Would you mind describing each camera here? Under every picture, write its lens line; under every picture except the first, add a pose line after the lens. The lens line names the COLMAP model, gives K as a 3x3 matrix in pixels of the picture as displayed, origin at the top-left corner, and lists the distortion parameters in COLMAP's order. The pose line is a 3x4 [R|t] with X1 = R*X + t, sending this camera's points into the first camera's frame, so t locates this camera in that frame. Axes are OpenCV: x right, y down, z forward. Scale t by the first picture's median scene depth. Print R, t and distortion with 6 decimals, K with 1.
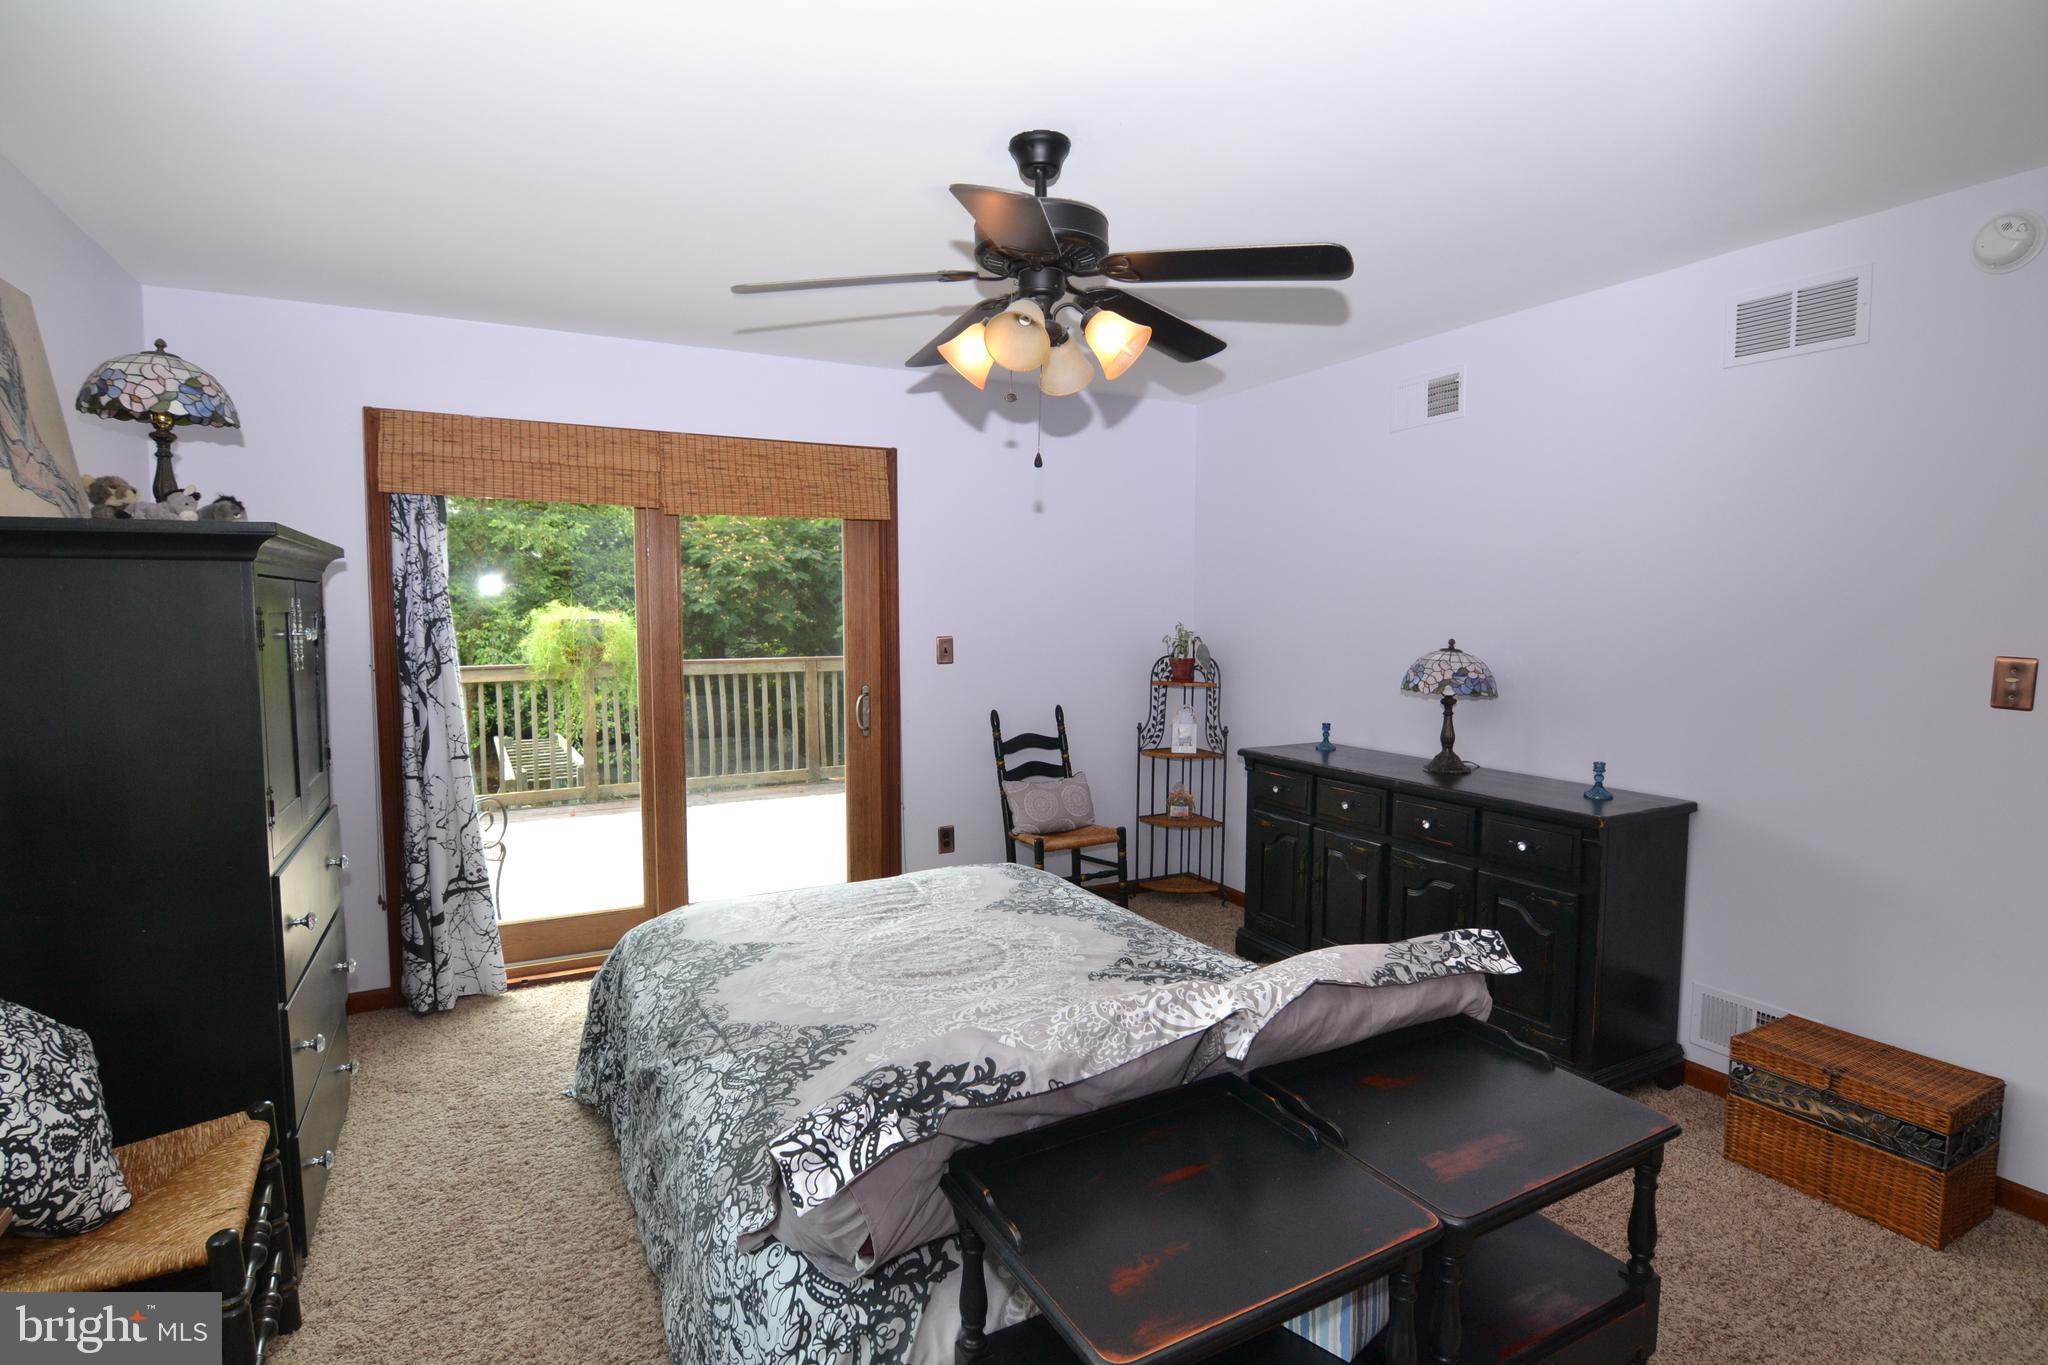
lens RADIAL K [[1002.1, 0, 1026.9], [0, 1002.1, 690.1], [0, 0, 1]] dist [-0.010281, -0.009462]
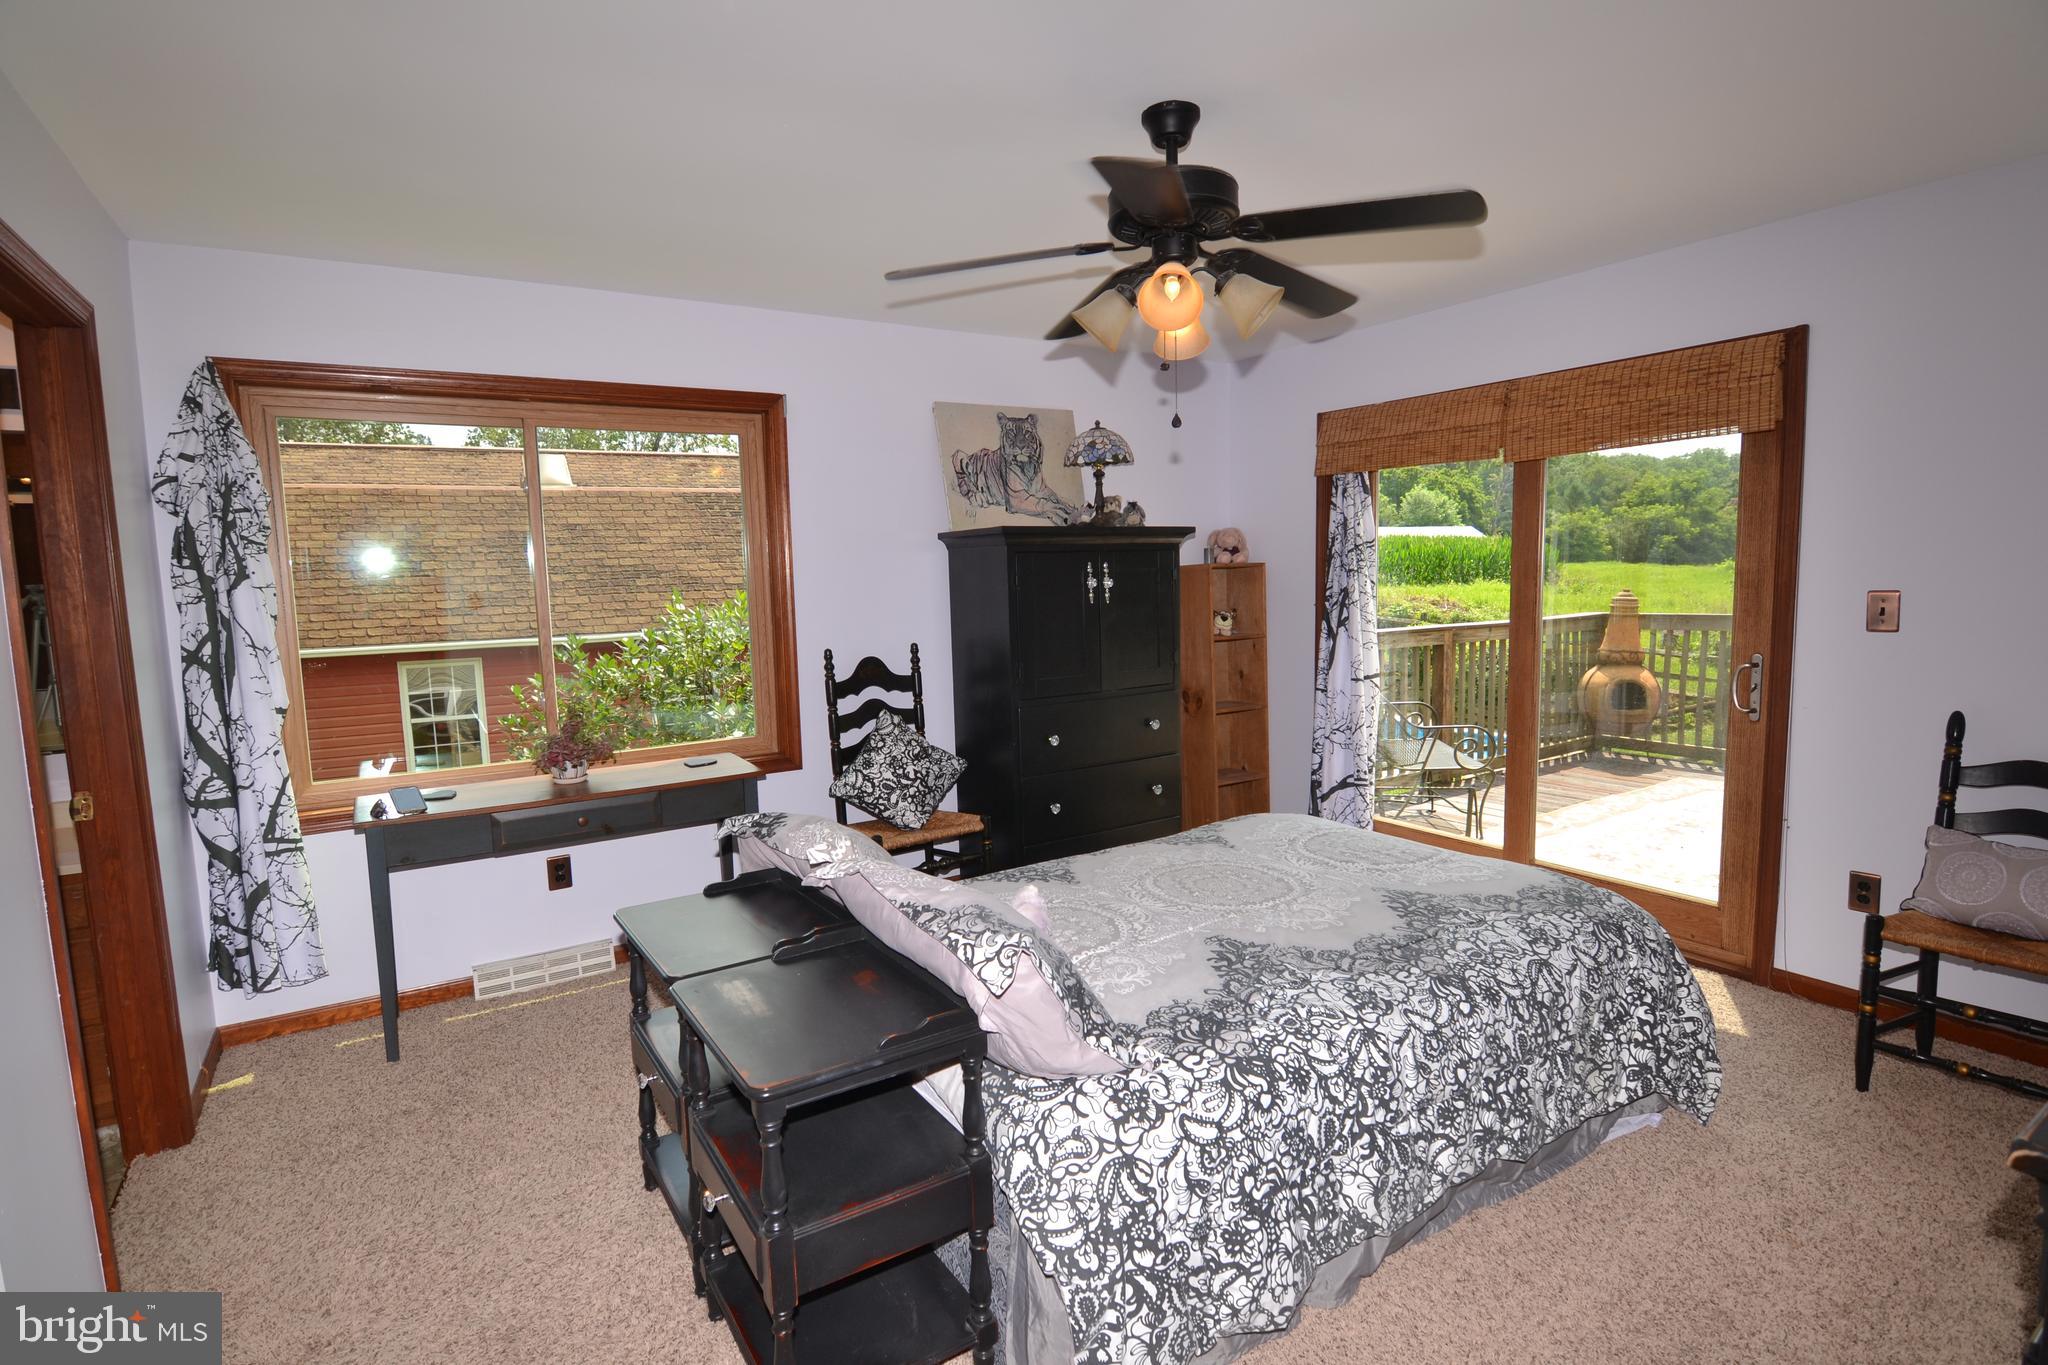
lens RADIAL K [[1002.1, 0, 1016.4], [0, 1002.1, 683.5], [0, 0, 1]] dist [-0.010281, -0.009462]
pose [[0.075575, 0.106331, -0.991455, 0.899431], [-0.056085, 0.993177, 0.102240, -0.045881], [0.995562, 0.047879, 0.081023, 0.643733]]
